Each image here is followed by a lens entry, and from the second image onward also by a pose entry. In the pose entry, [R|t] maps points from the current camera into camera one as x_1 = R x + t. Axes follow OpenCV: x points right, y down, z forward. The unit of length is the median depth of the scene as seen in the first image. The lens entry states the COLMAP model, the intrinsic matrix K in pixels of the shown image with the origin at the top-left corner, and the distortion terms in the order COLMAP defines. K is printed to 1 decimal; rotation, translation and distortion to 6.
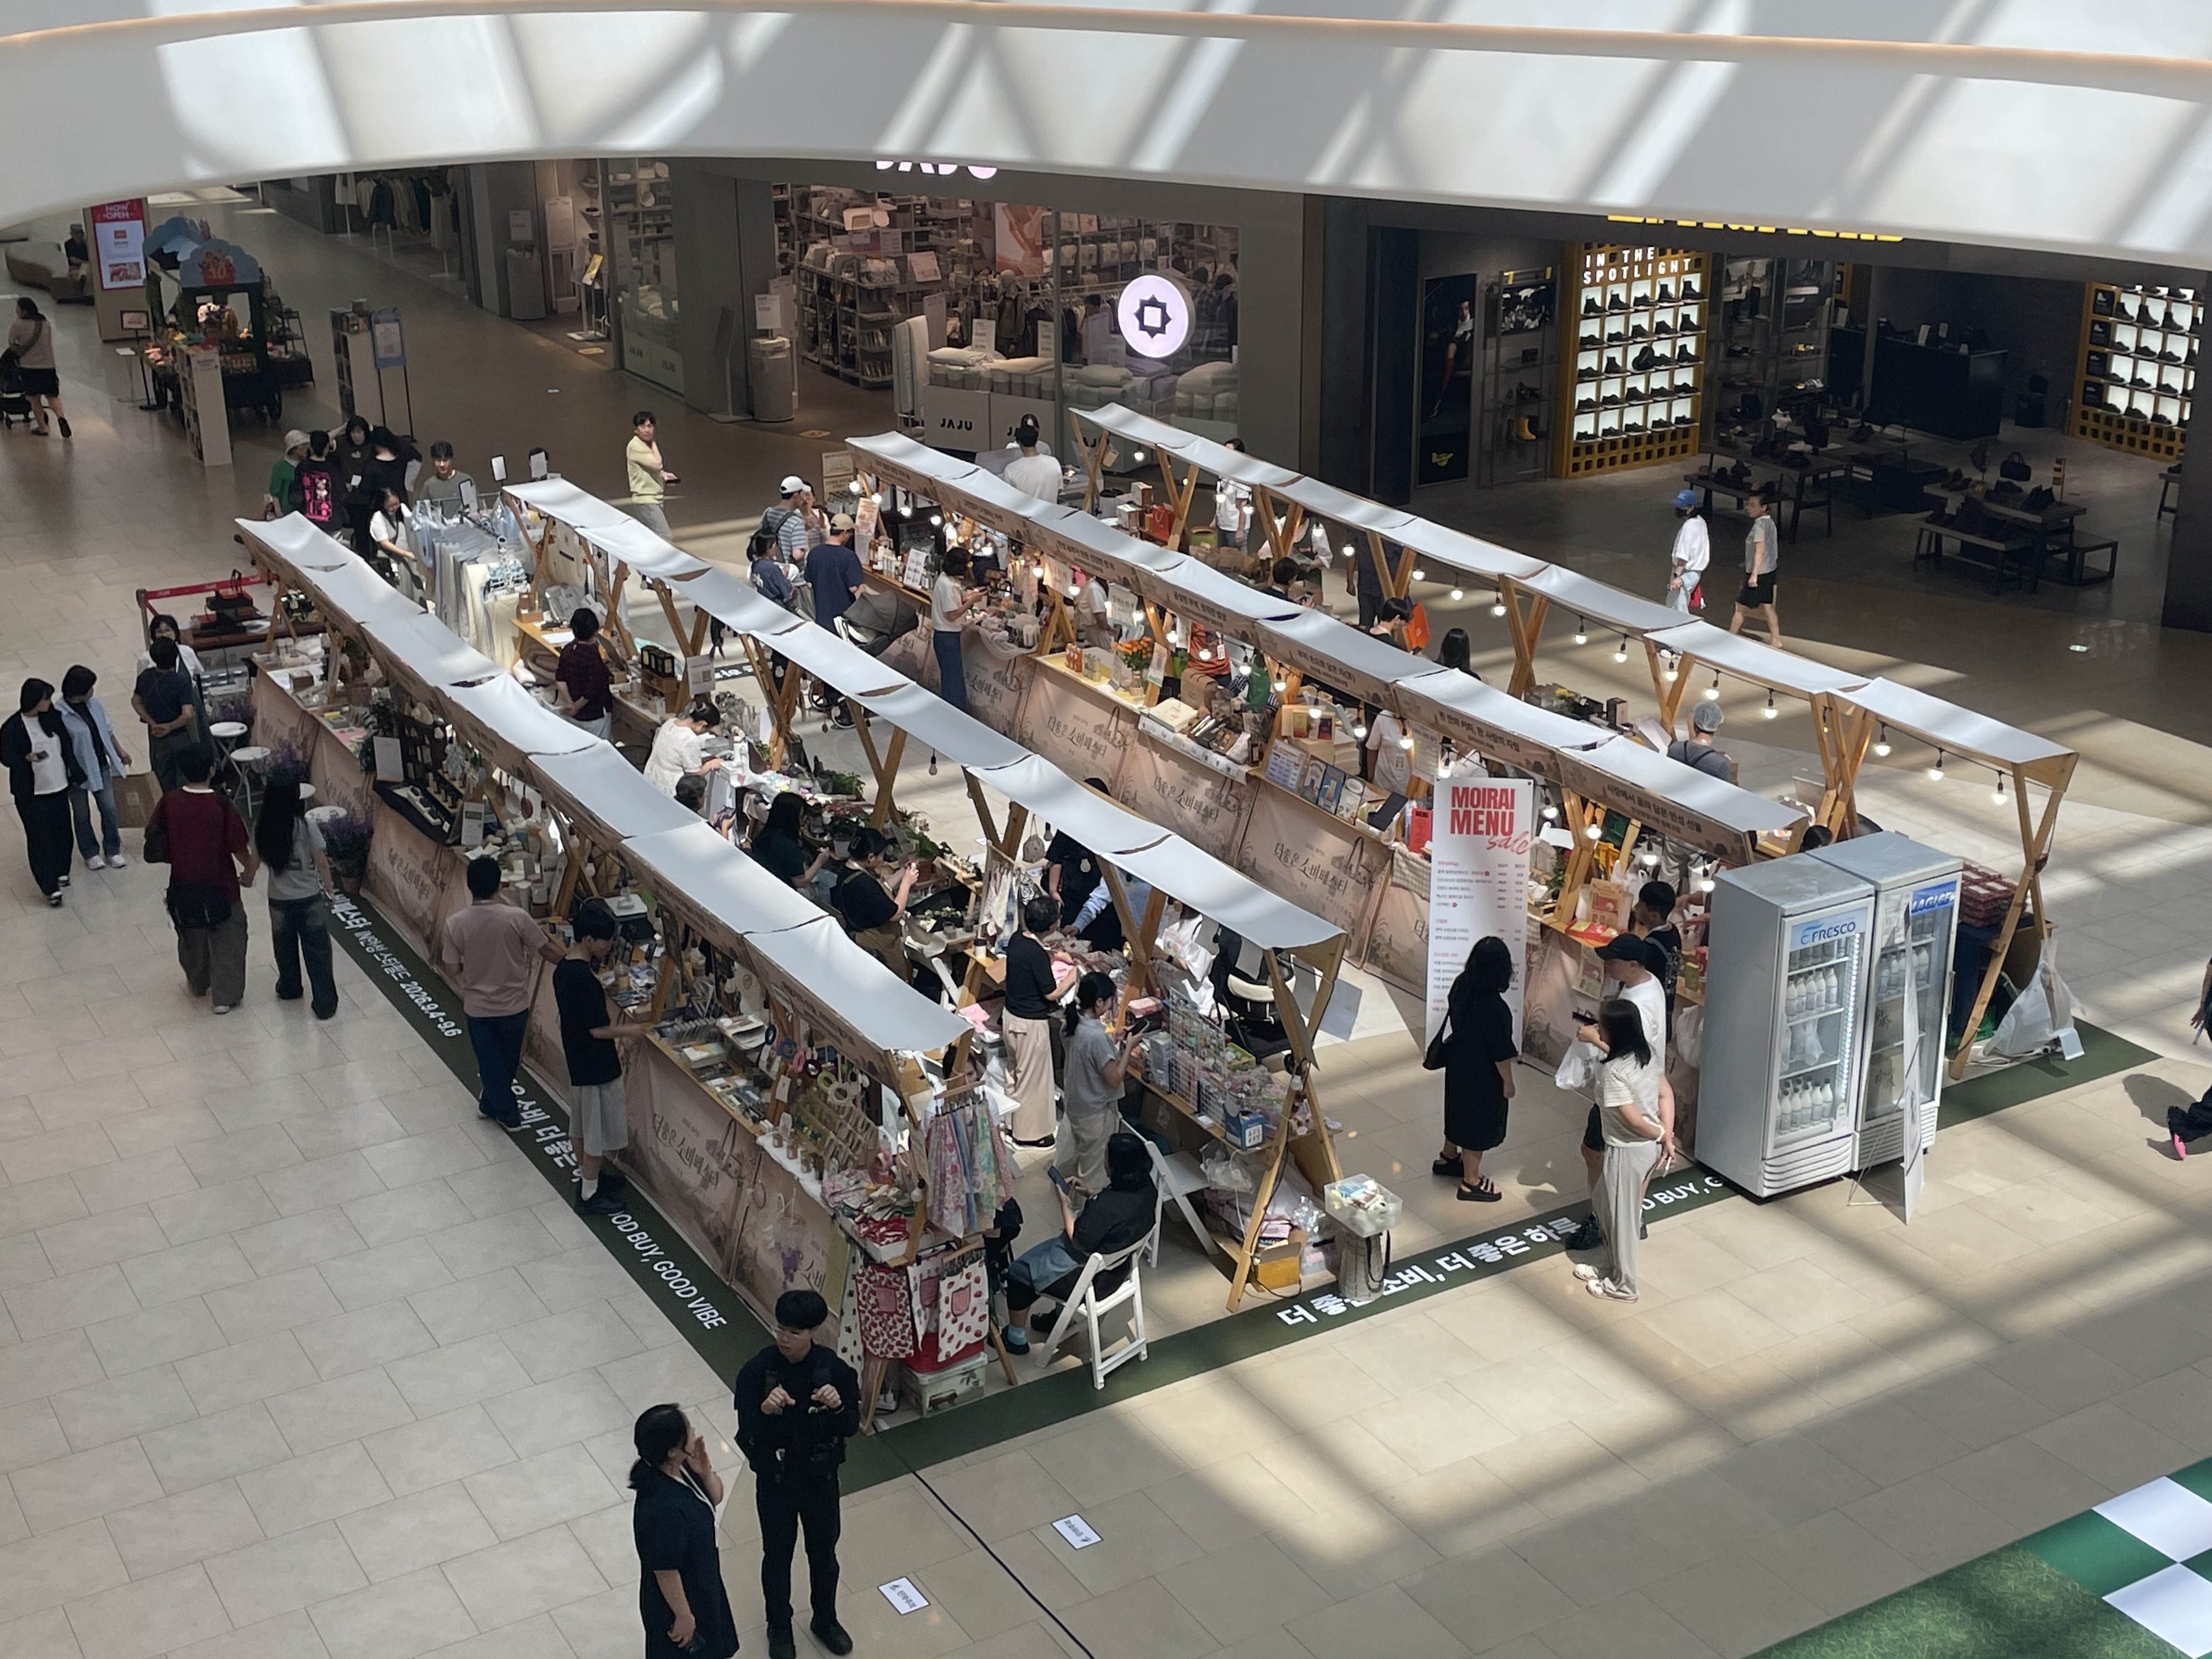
lens RADIAL K [[2776.6, 0, 1106.0], [0, 2776.6, 829.5], [0, 0, 1]] dist [0.190188, -0.429787]
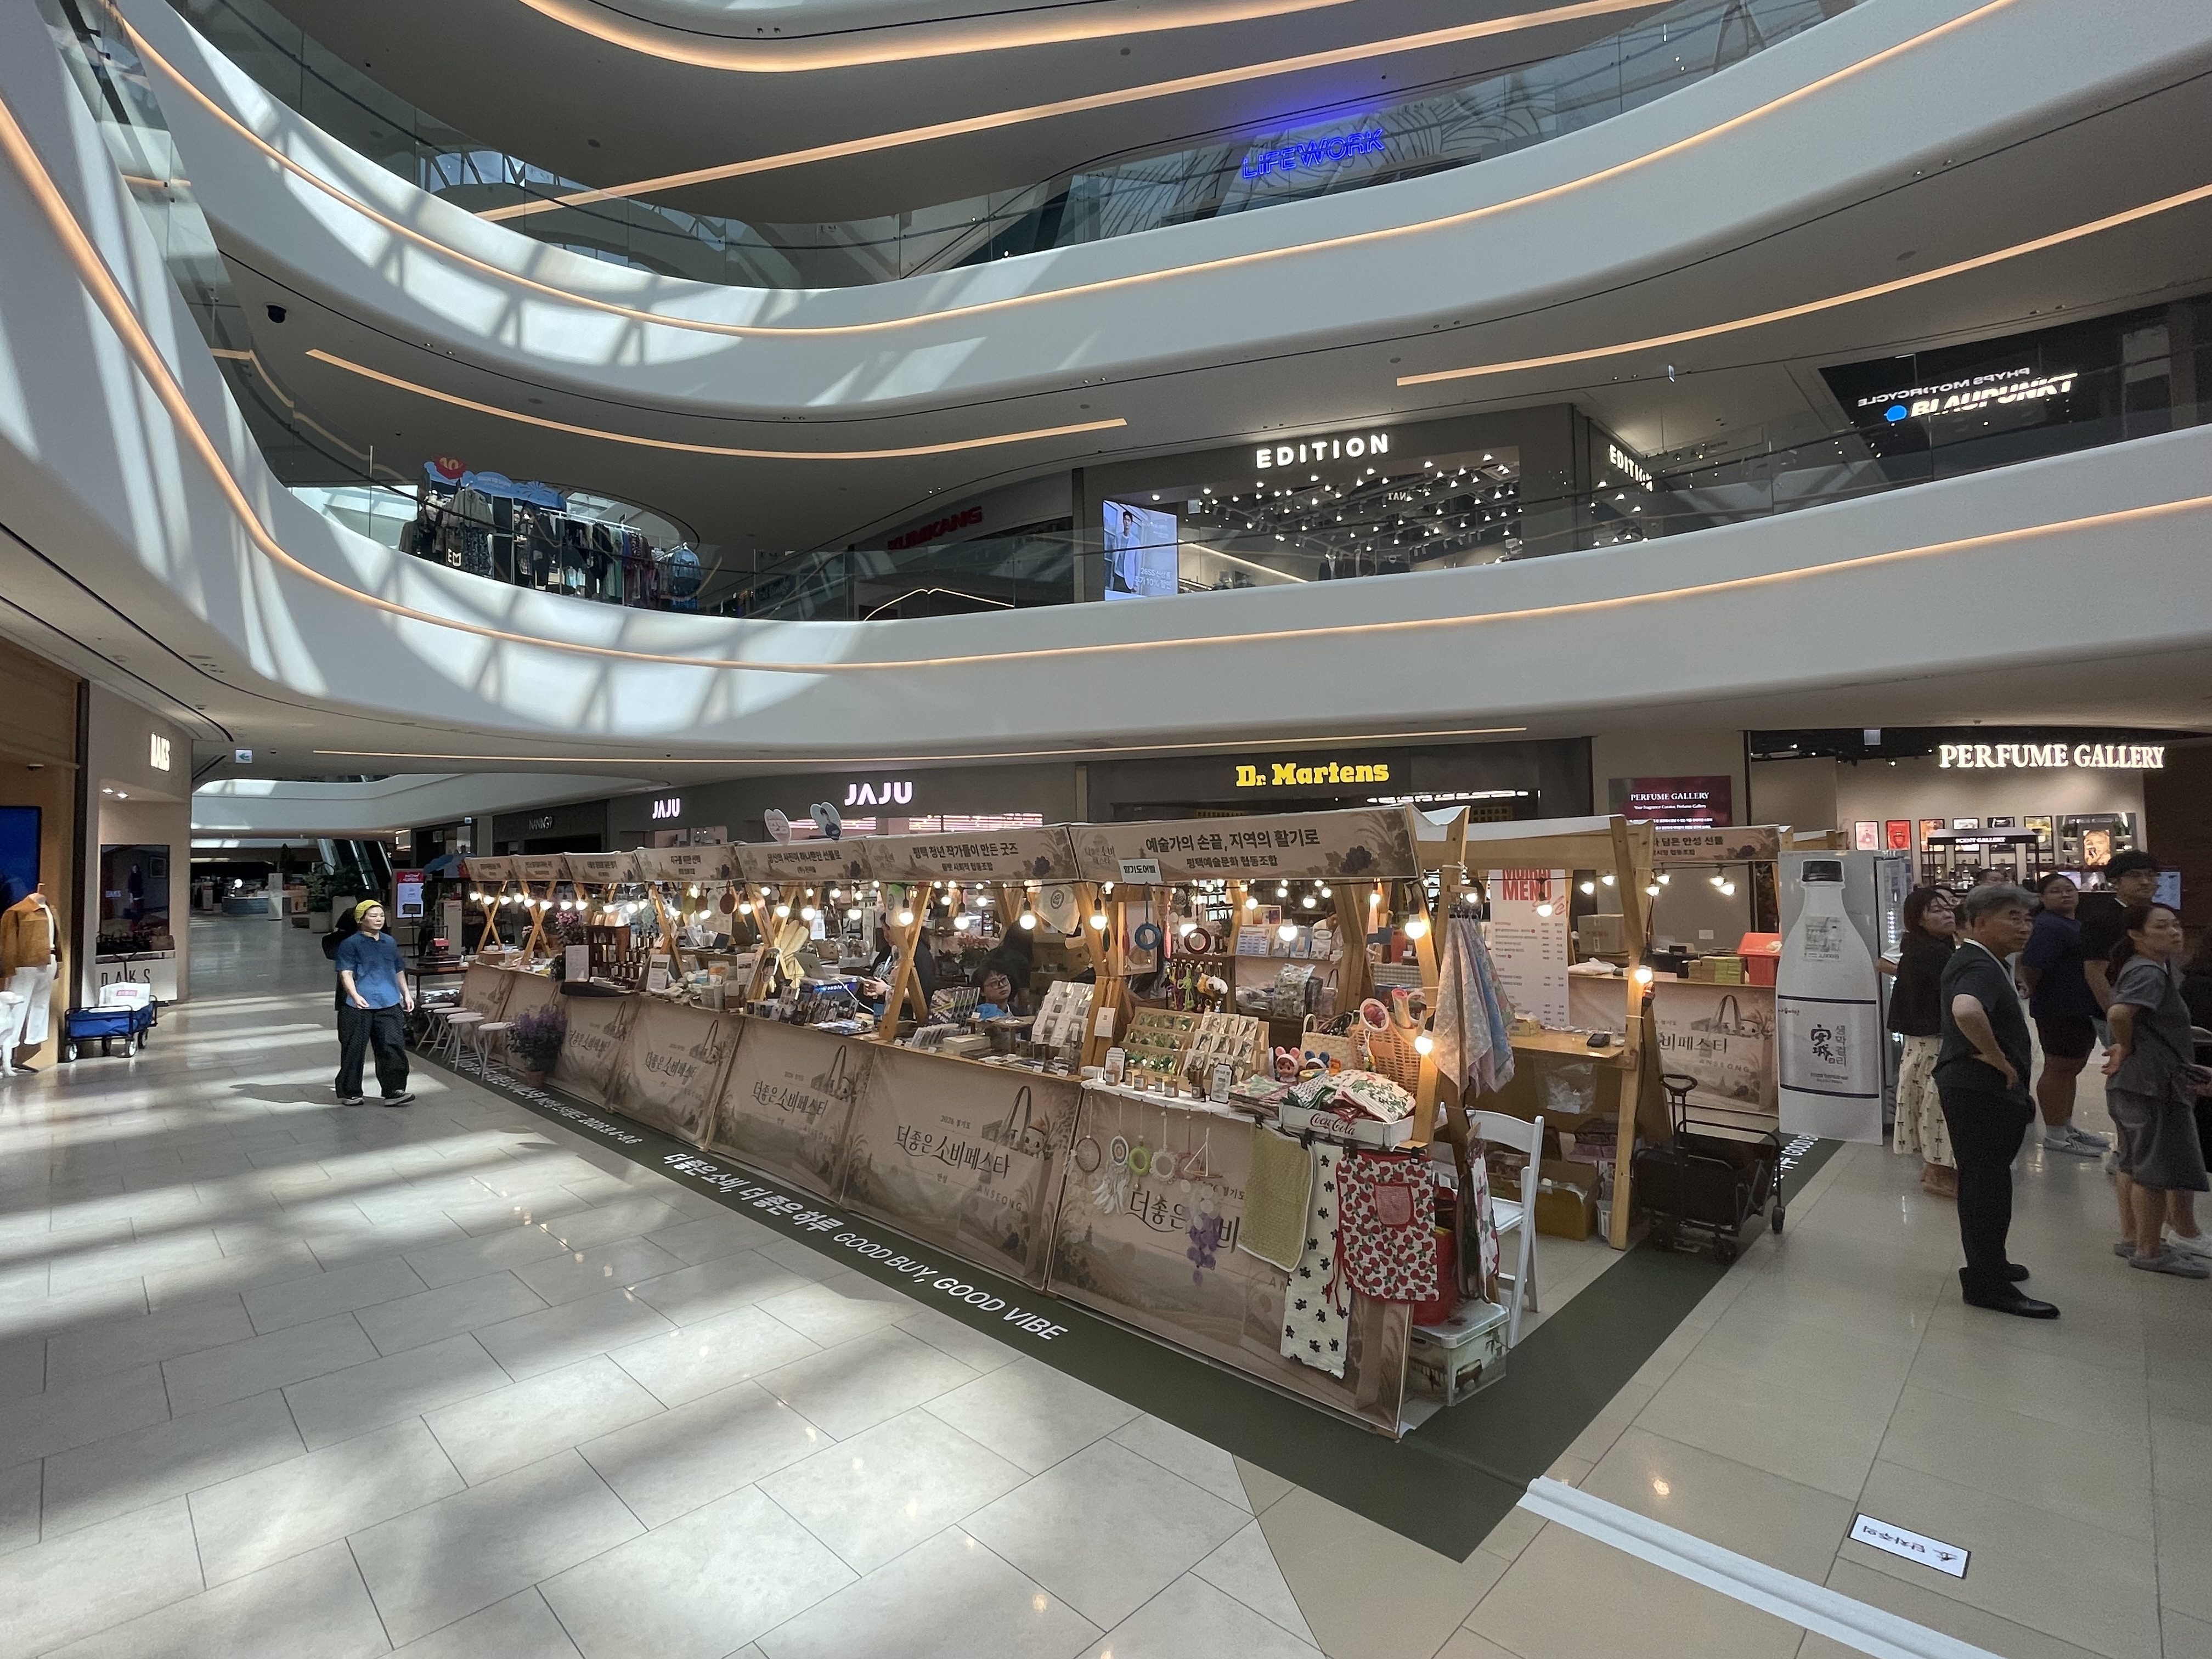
lens RADIAL K [[1023.6, 0, 1115.2], [0, 1023.6, 838.1], [0, 0, 1]] dist [-0.000660, 0.000624]
pose [[0.966222, -0.006312, 0.257635, -0.153225], [0.103562, 0.924940, -0.365734, 0.123653], [-0.235988, 0.380061, 0.894351, 0.559089]]
